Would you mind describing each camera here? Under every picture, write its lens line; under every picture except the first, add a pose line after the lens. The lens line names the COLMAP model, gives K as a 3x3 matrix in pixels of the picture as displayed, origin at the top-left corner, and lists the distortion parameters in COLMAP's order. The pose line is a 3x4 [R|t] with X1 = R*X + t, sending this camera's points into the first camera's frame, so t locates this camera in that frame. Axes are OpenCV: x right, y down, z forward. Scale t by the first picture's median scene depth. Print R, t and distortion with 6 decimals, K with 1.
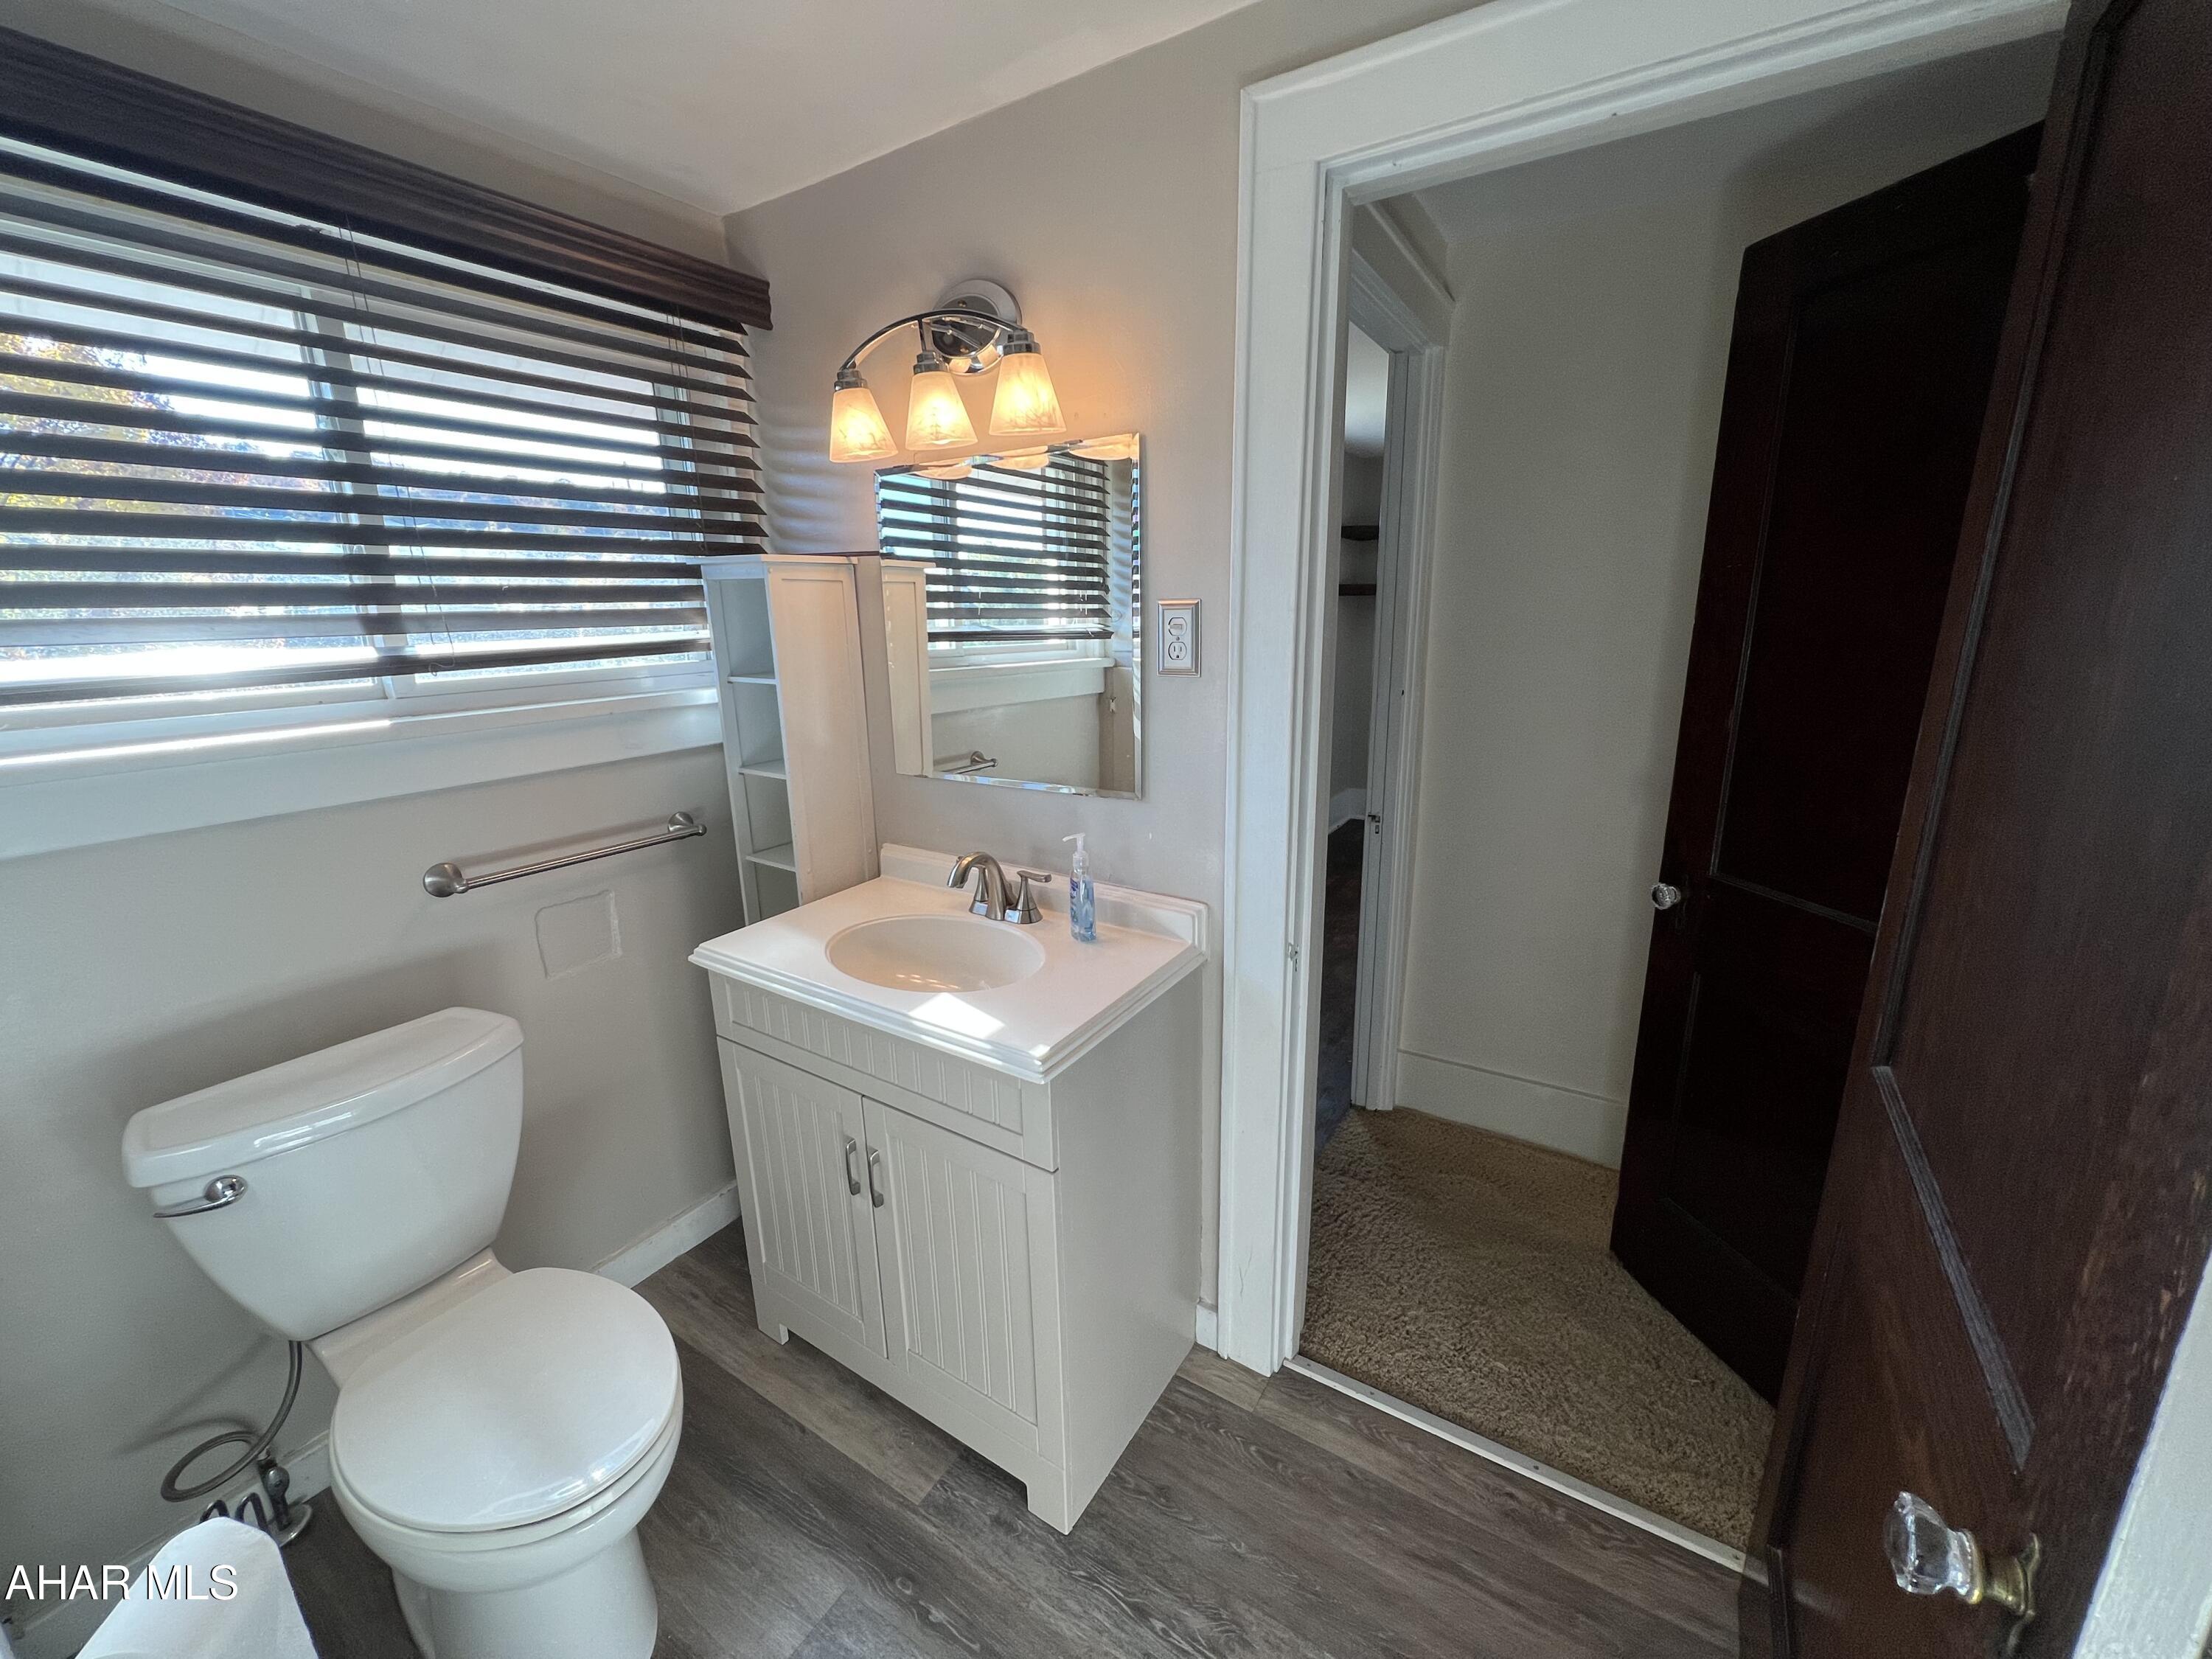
lens RADIAL K [[885.3, 0, 1107.7], [0, 885.3, 822.3], [0, 0, 1]] dist [-0.000573, -0.000058]
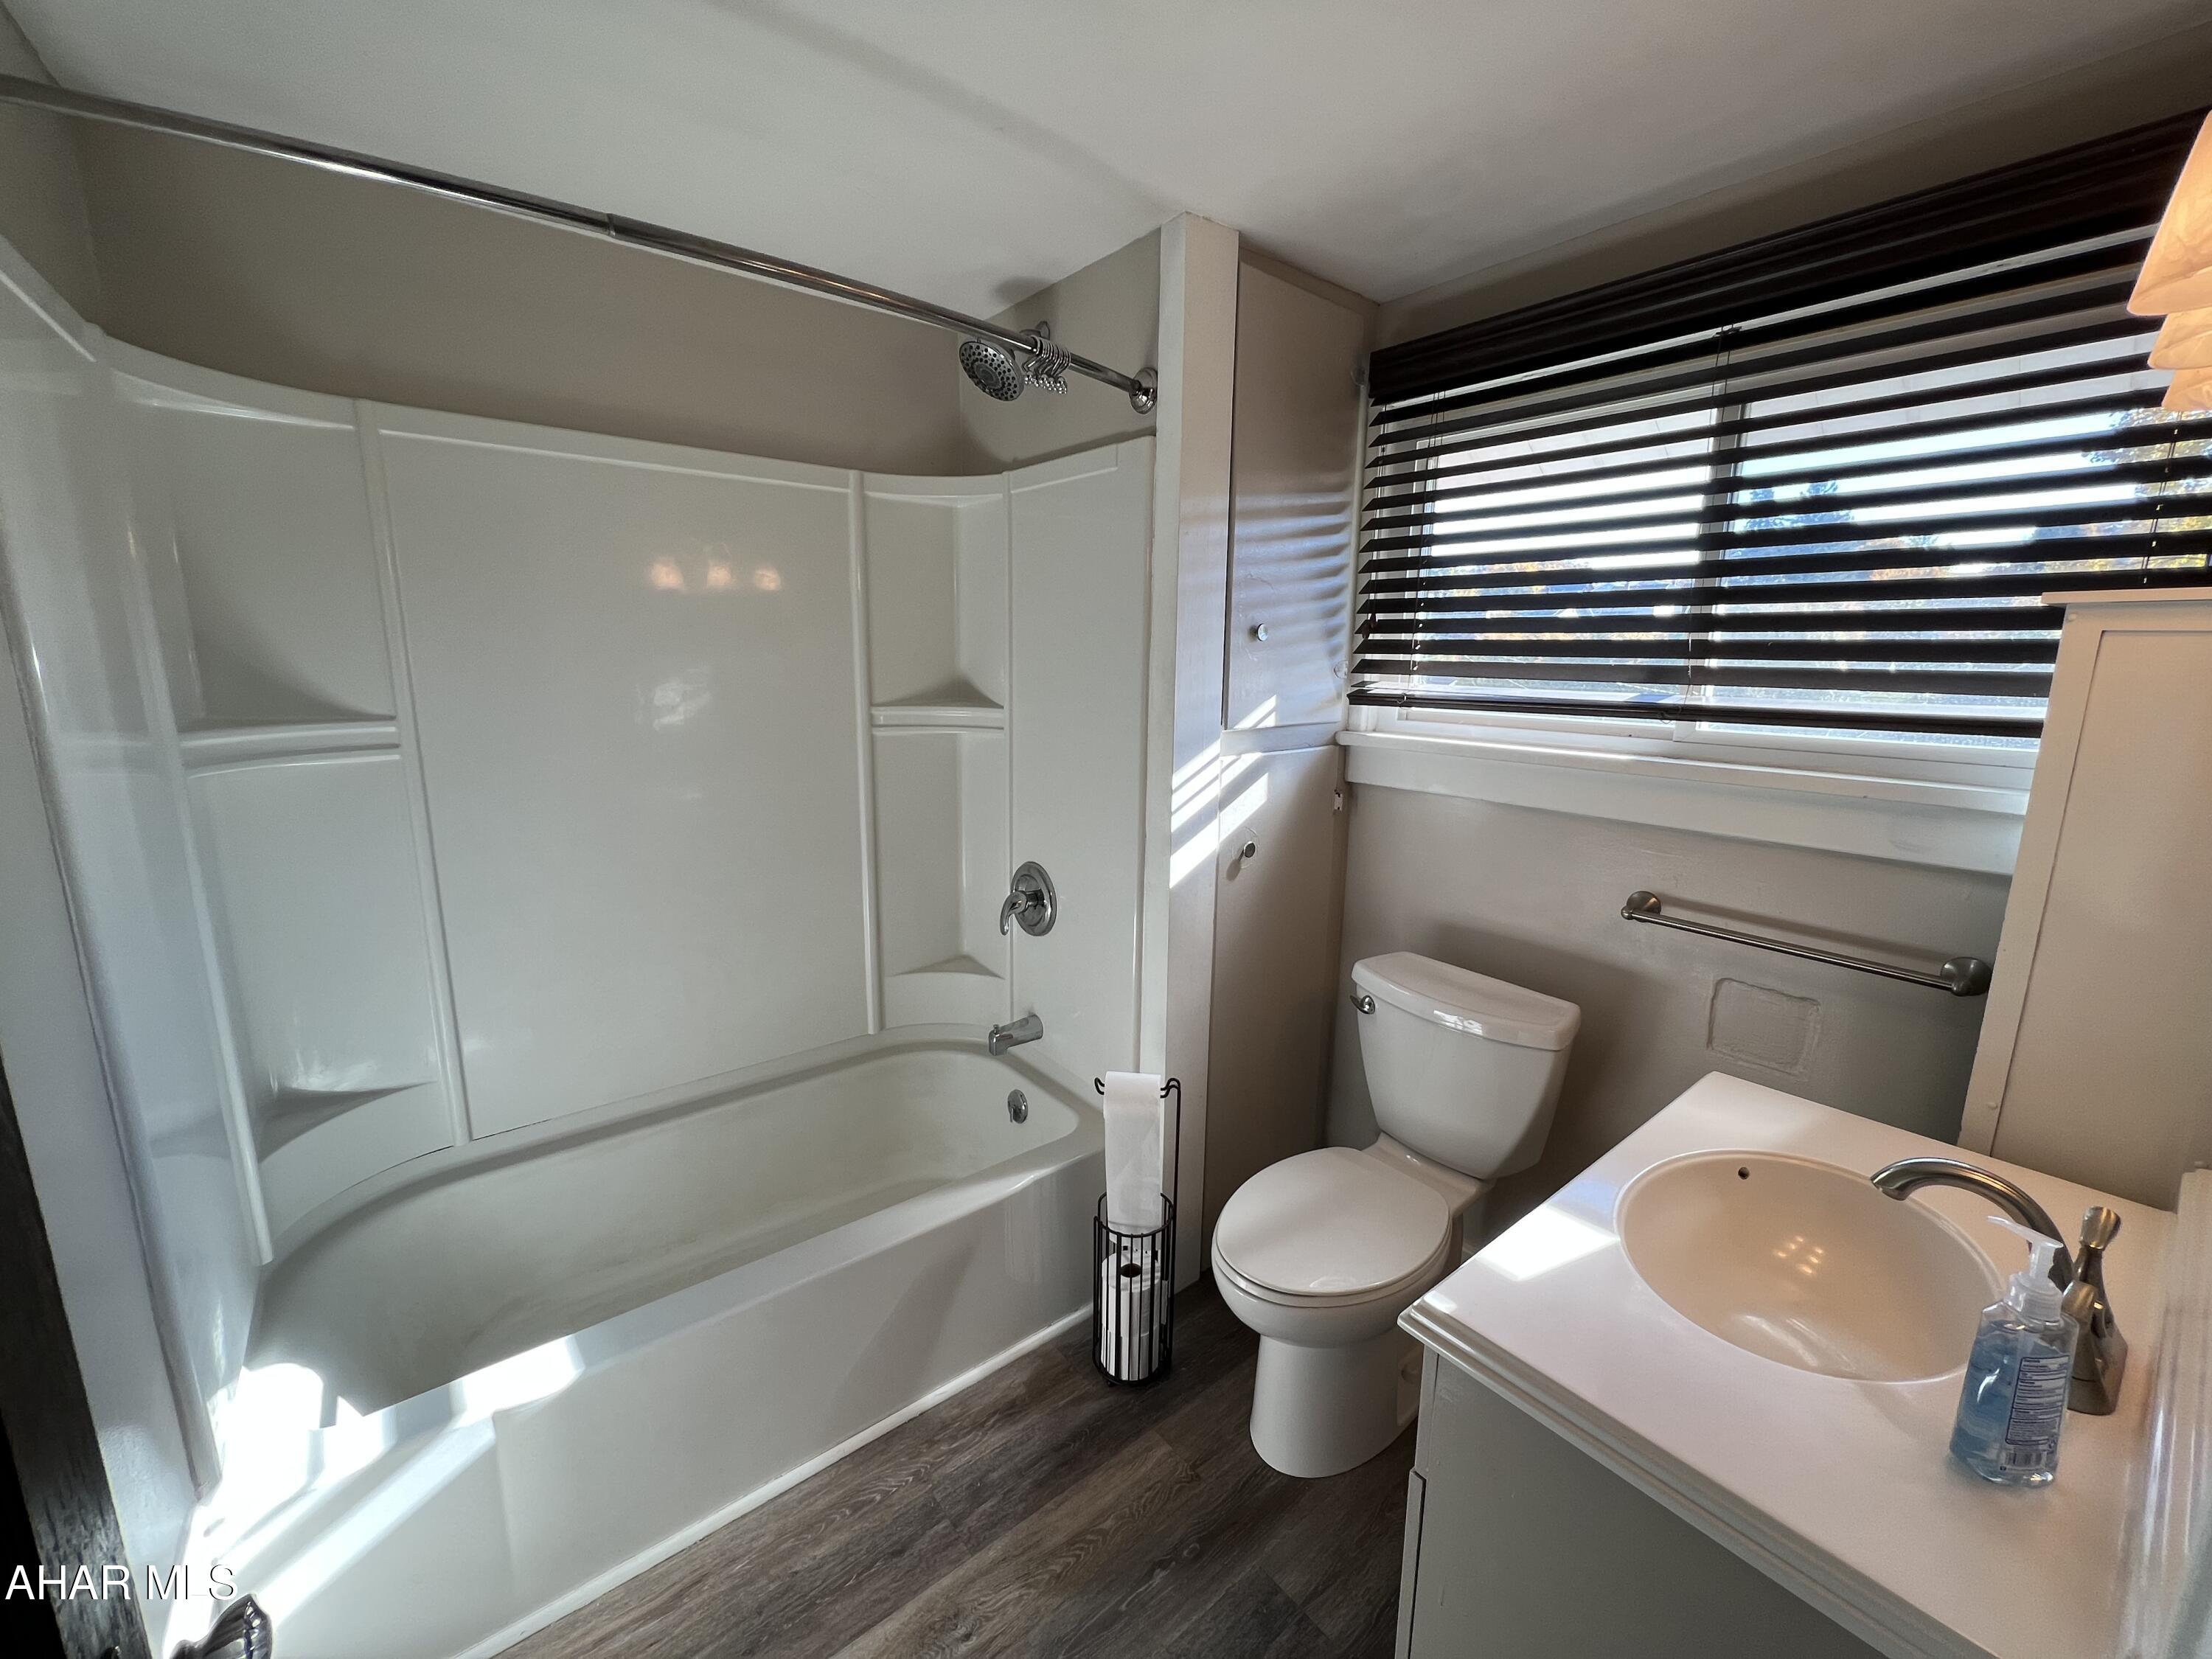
lens RADIAL K [[885.3, 0, 1110.2], [0, 885.3, 828.6], [0, 0, 1]] dist [-0.000573, -0.000058]
pose [[-0.334104, 0.188465, -0.923502, 0.460309], [-0.246219, 0.928331, 0.278528, -0.167426], [0.909808, 0.320441, -0.263756, 0.660701]]
